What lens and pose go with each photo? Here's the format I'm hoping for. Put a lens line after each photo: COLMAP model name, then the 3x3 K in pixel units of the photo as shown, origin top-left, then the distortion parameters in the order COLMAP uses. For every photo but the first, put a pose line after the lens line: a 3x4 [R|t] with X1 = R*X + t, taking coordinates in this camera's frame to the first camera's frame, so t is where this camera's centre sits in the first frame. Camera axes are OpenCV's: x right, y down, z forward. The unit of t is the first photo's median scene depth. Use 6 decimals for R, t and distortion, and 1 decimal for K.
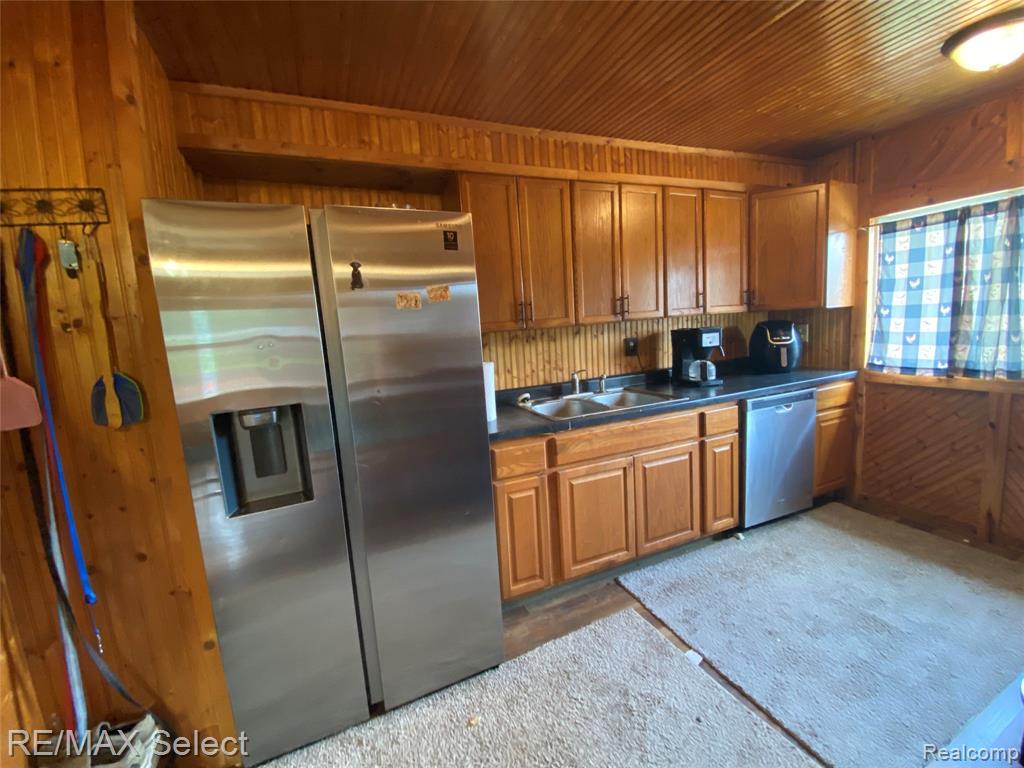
lens RADIAL K [[415.8, 0, 502.1], [0, 415.8, 379.3], [0, 0, 1]] dist [0.001112, -0.012464]
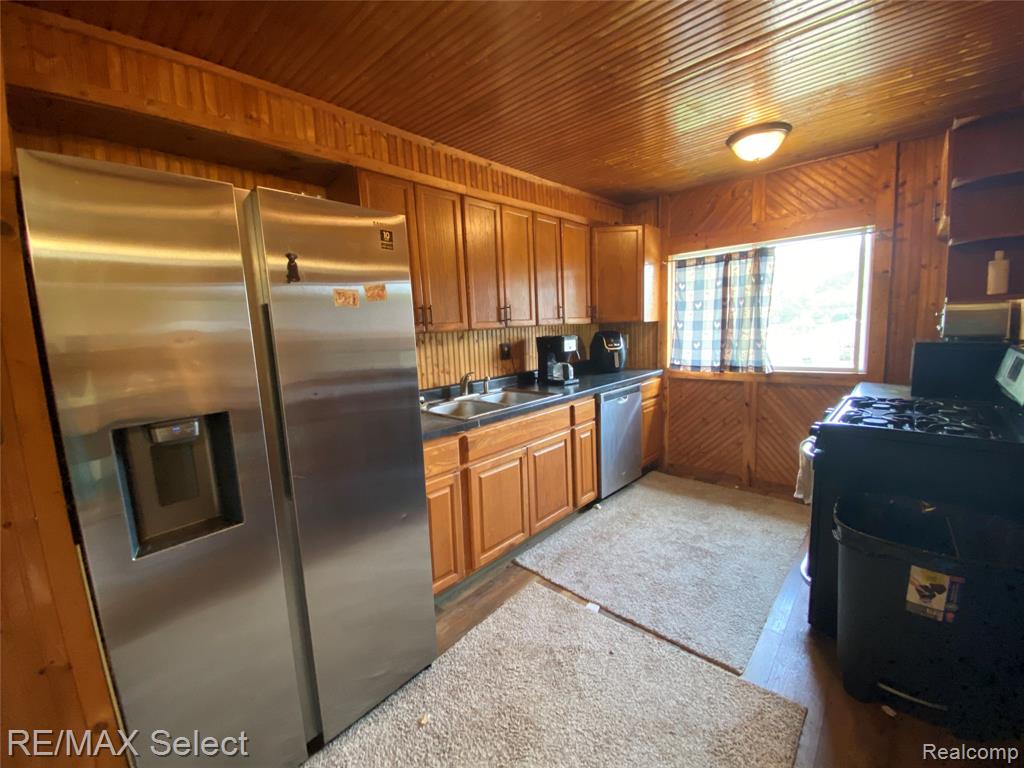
lens RADIAL K [[415.8, 0, 506.6], [0, 415.8, 379.0], [0, 0, 1]] dist [0.001112, -0.012464]
pose [[0.912254, -0.025205, 0.408848, -0.189921], [0.033456, 0.999355, -0.013040, 0.013817], [-0.408256, 0.025574, 0.912509, -0.010637]]
